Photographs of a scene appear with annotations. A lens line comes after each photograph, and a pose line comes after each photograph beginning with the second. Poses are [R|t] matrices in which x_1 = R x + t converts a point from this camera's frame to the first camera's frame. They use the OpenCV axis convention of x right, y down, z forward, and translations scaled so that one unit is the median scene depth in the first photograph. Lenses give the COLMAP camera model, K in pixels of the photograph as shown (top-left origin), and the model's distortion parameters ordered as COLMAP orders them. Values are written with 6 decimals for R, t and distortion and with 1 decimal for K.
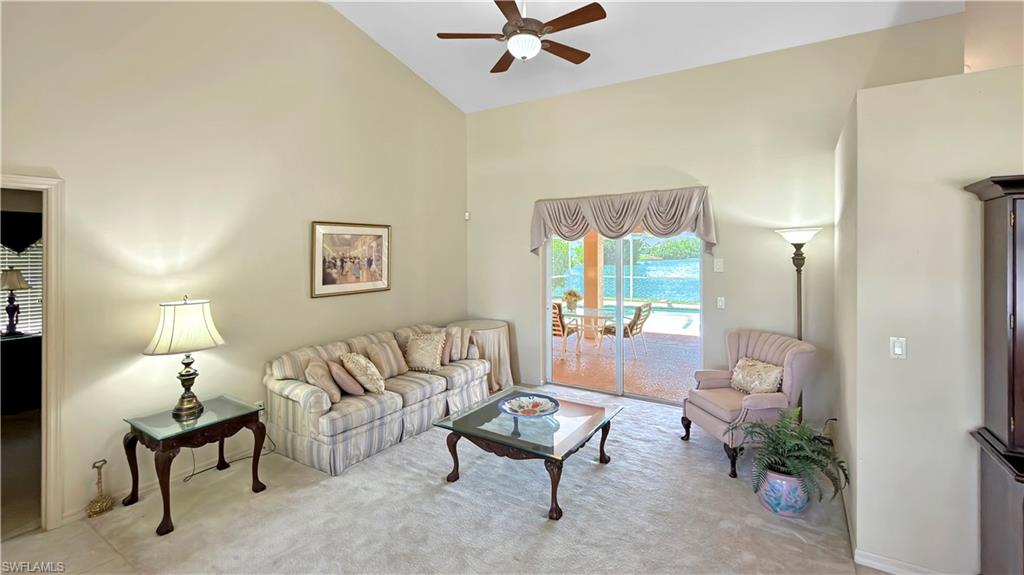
lens RADIAL K [[431.2, 0, 515.7], [0, 431.2, 258.3], [0, 0, 1]] dist [0.000111, 0.000072]
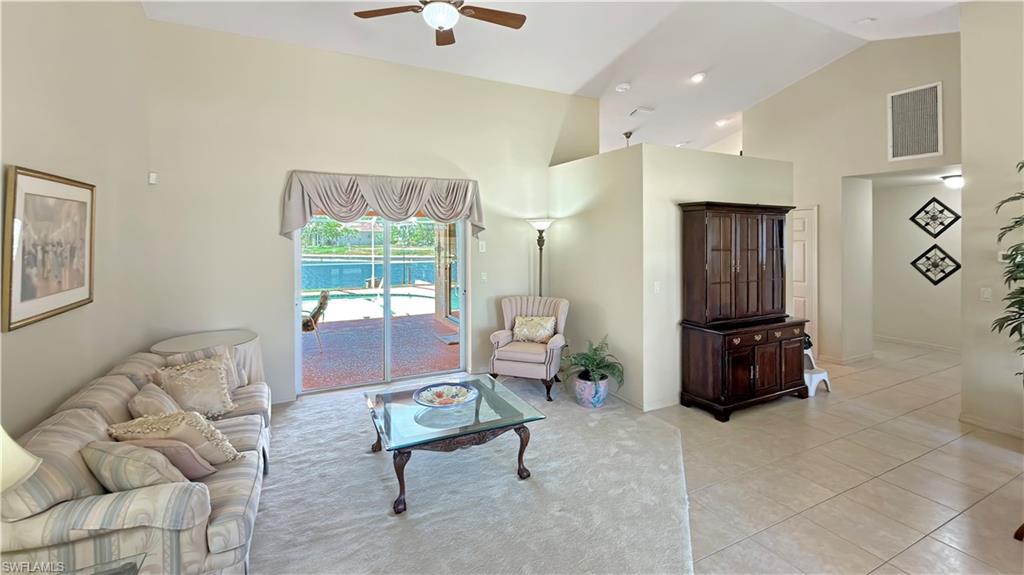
lens RADIAL K [[443.0, 0, 513.5], [0, 443.0, 243.7], [0, 0, 1]] dist [0.000559, 0.000168]
pose [[0.525546, -0.011099, 0.850693, -0.555661], [0.009563, 0.999929, 0.007137, -0.000124], [-0.850711, 0.004385, 0.525615, 0.271399]]
